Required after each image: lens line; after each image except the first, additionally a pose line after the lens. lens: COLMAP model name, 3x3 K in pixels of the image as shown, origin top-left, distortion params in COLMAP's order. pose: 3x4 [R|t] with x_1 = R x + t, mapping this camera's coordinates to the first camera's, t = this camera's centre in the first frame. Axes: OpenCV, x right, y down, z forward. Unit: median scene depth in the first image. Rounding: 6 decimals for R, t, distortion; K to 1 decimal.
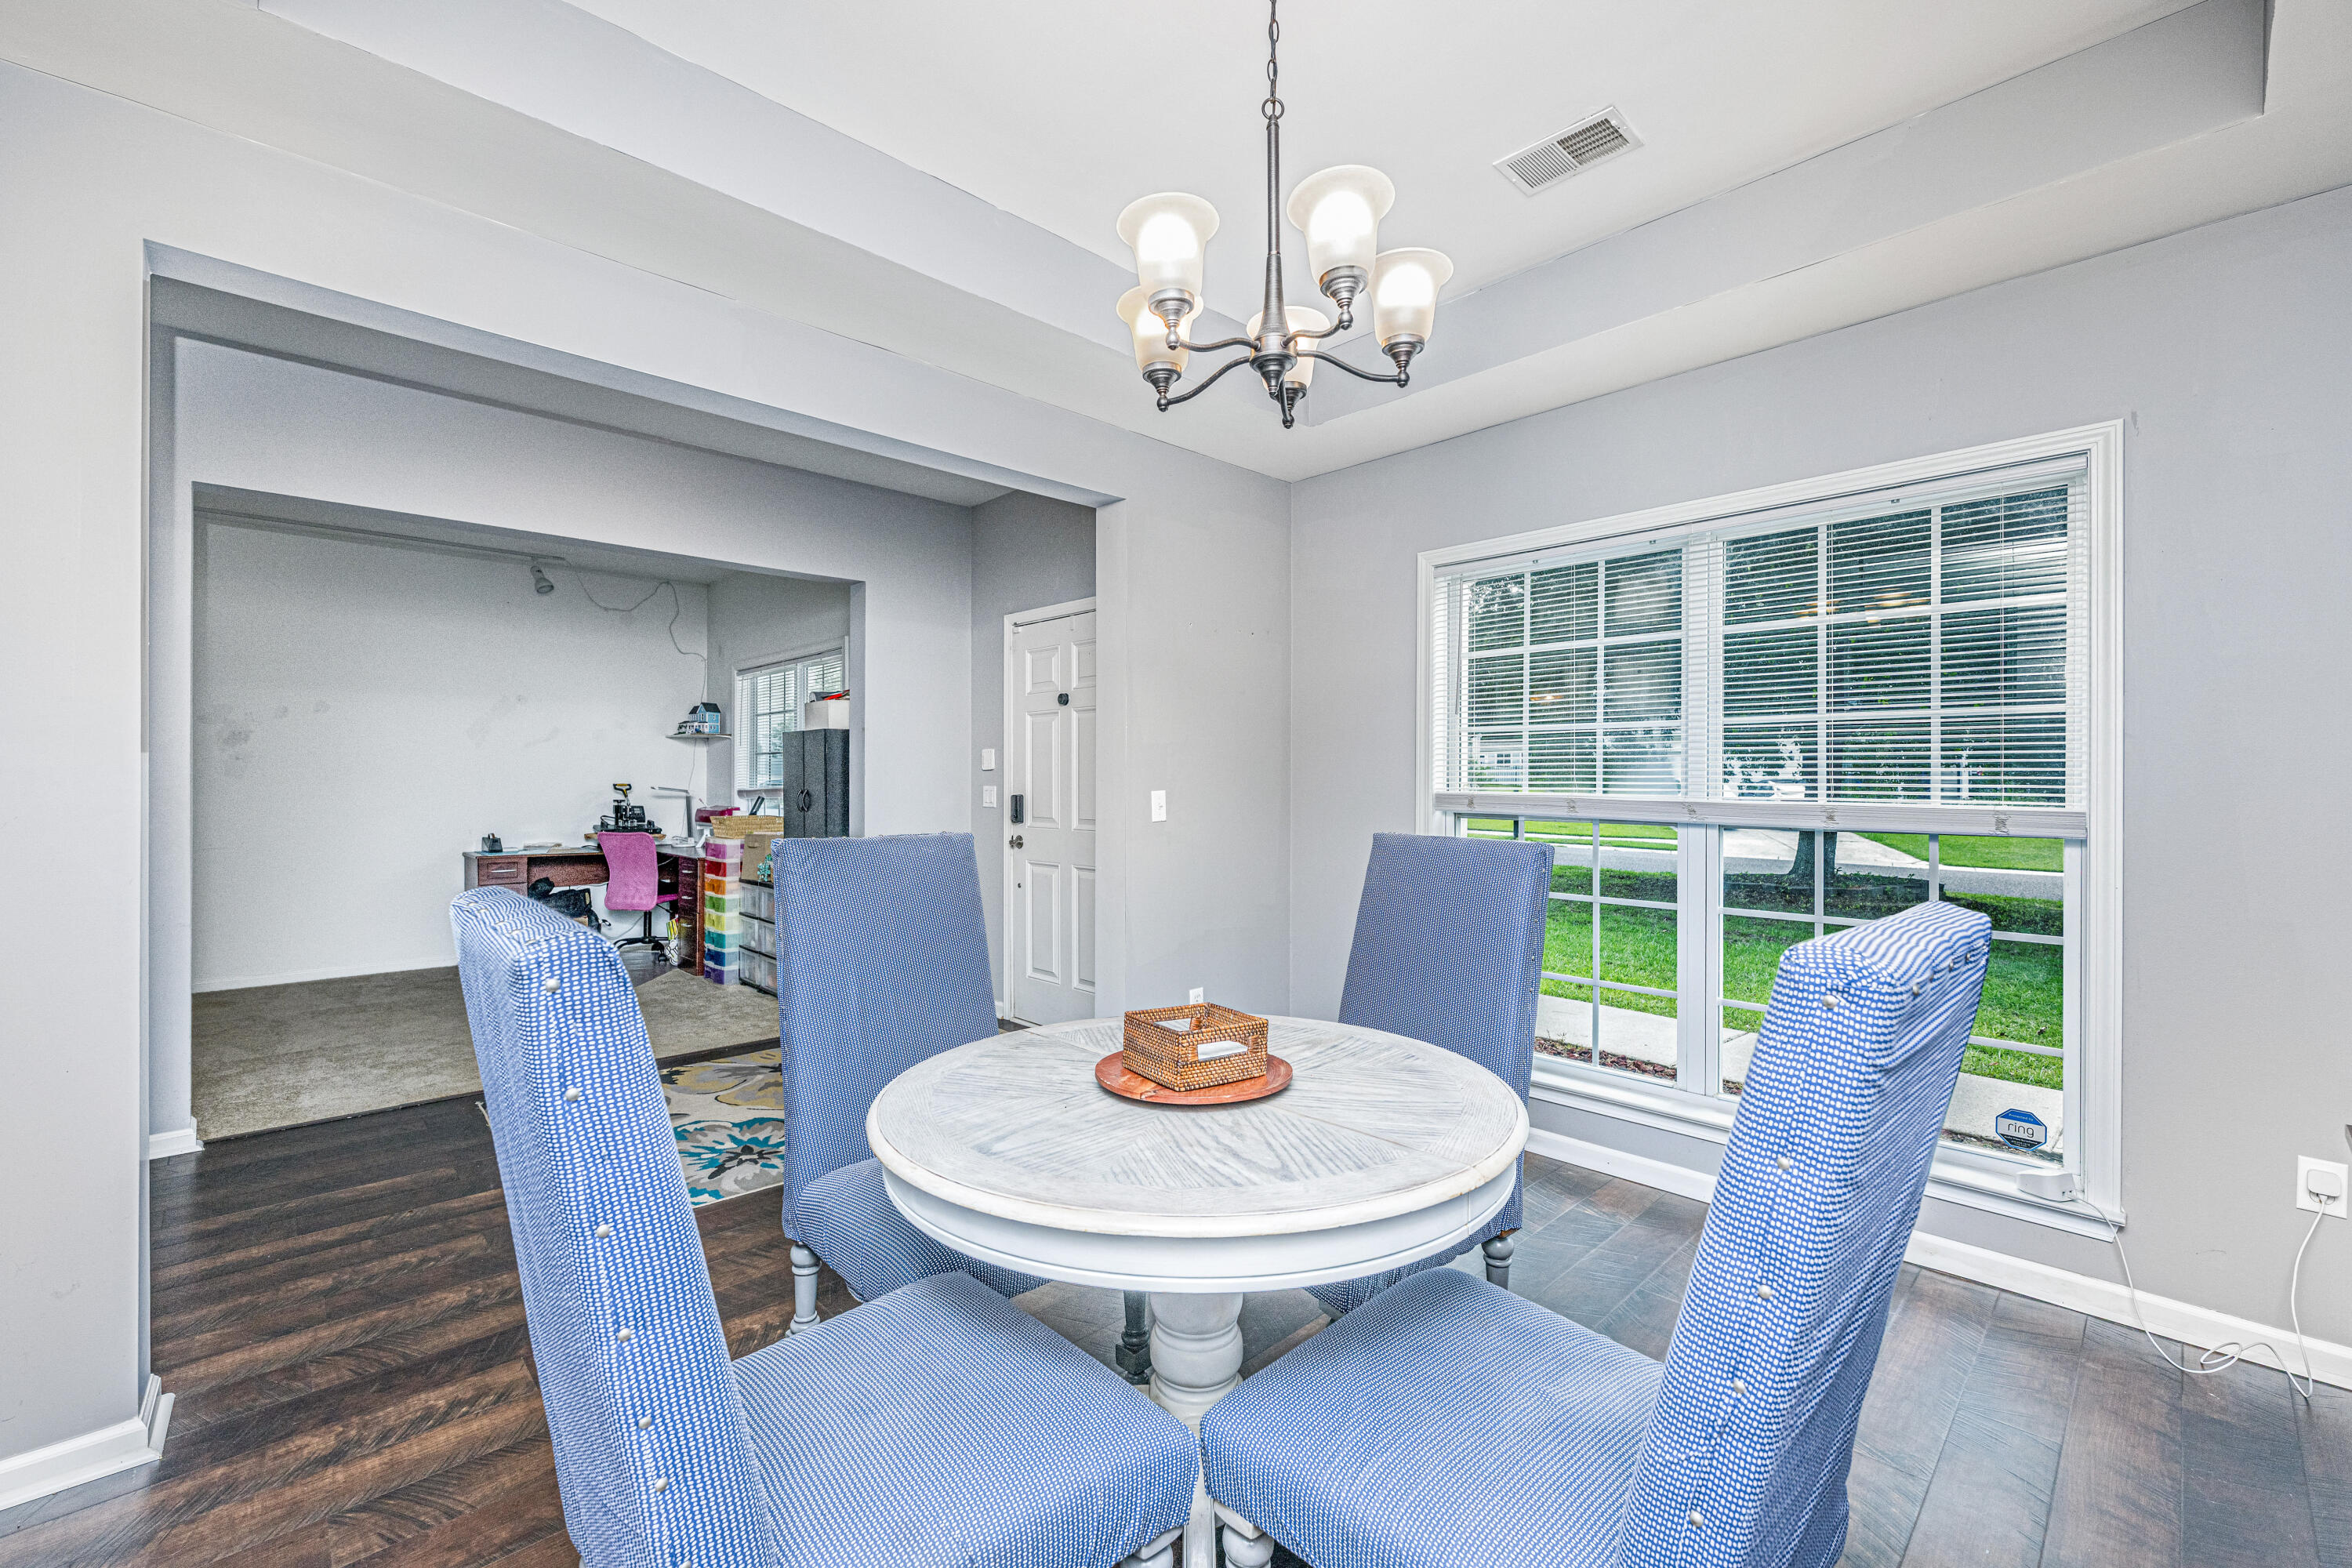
lens RADIAL K [[981.0, 0, 1176.0], [0, 981.0, 784.0], [0, 0, 1]] dist [-0.000154, 0.000001]
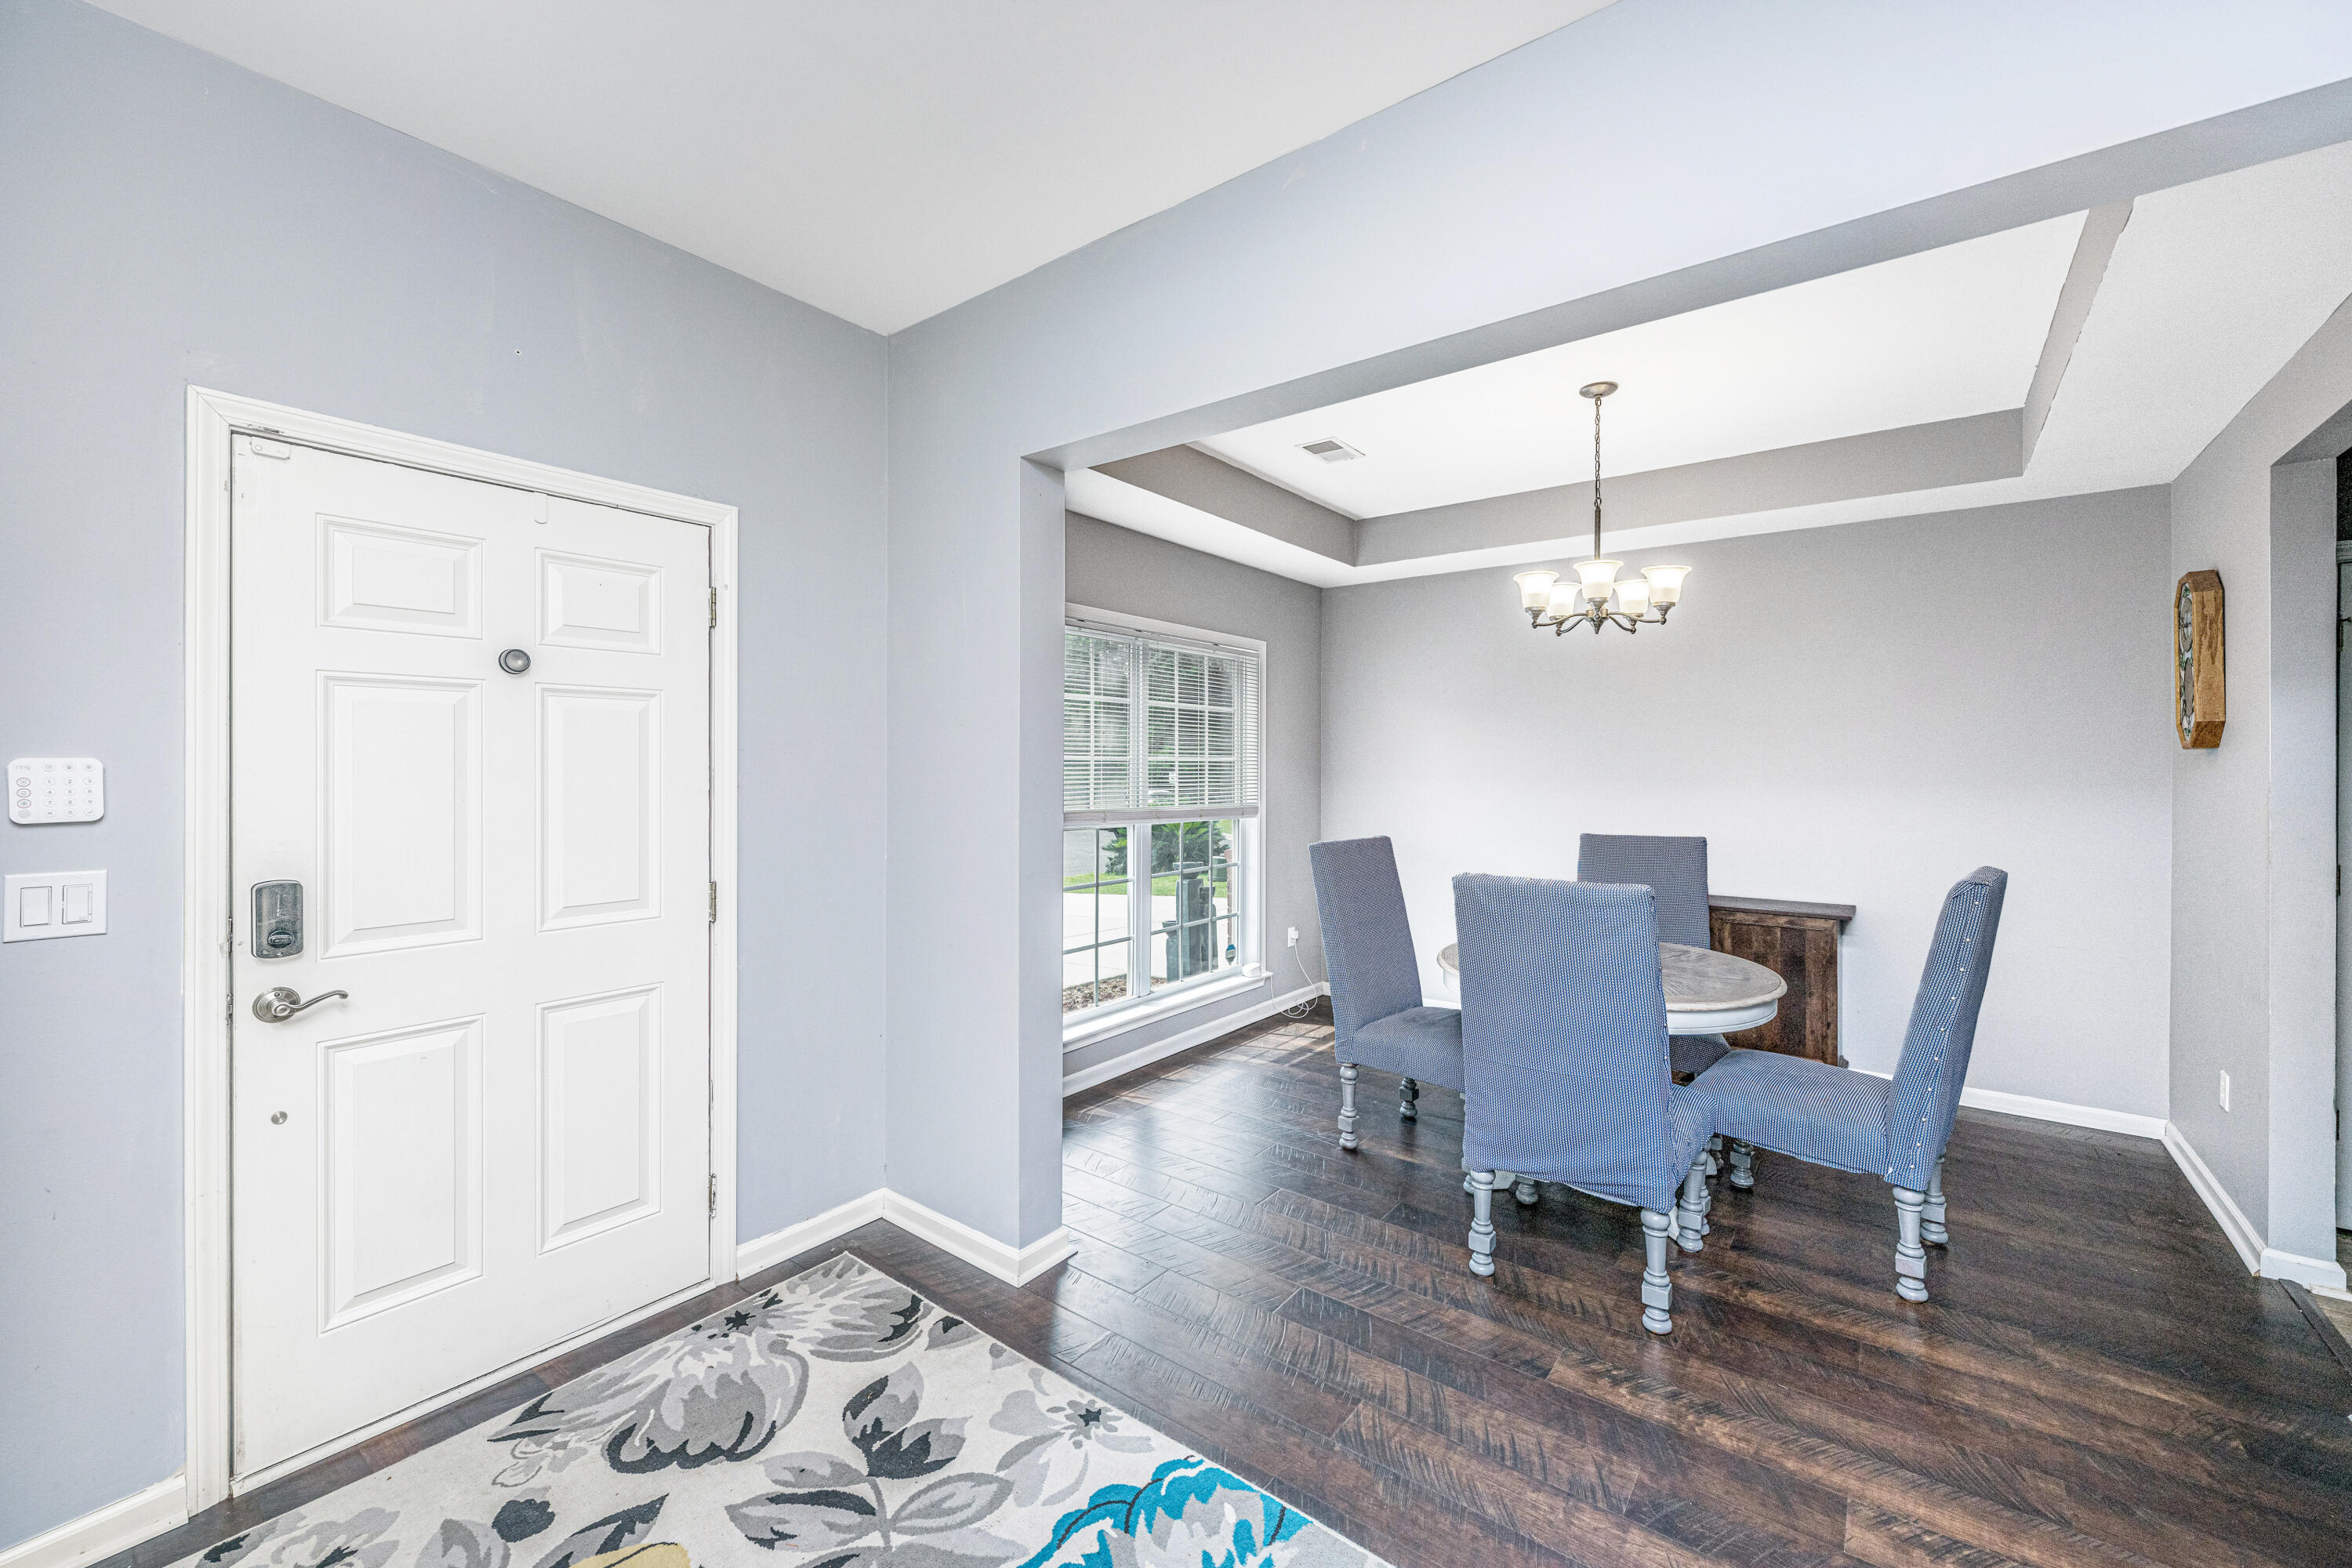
lens RADIAL K [[936.5, 0, 1176.0], [0, 936.5, 784.0], [0, 0, 1]] dist [0.001664, 0.000048]
pose [[-0.148110, -0.025210, 0.988650, -0.607470], [-0.006114, 0.999679, 0.024575, -0.040683], [-0.988952, -0.002405, -0.148217, 0.752905]]
